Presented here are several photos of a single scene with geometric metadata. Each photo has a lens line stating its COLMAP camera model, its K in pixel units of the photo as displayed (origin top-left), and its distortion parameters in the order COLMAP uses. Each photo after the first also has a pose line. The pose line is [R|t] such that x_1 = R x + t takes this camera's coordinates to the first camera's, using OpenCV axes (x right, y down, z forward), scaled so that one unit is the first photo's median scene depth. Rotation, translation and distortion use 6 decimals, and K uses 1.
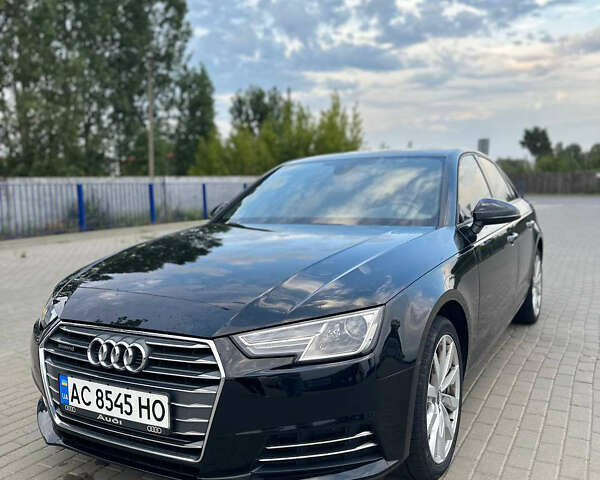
lens RADIAL K [[583.2, 0, 311.9], [0, 583.2, 238.3], [0, 0, 1]] dist [0.140224, -0.325101]
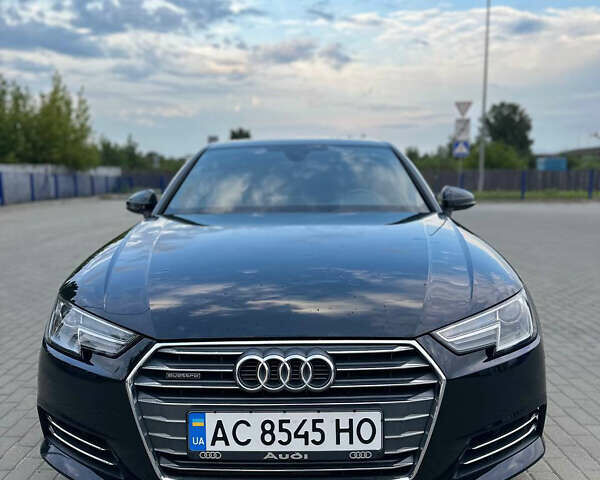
lens RADIAL K [[583.2, 0, 311.9], [0, 583.2, 238.3], [0, 0, 1]] dist [0.140224, -0.325101]
pose [[0.873421, -0.030896, 0.485986, -0.662318], [0.028323, 0.999519, 0.012641, 0.005824], [-0.486142, 0.002724, 0.873875, 0.281764]]
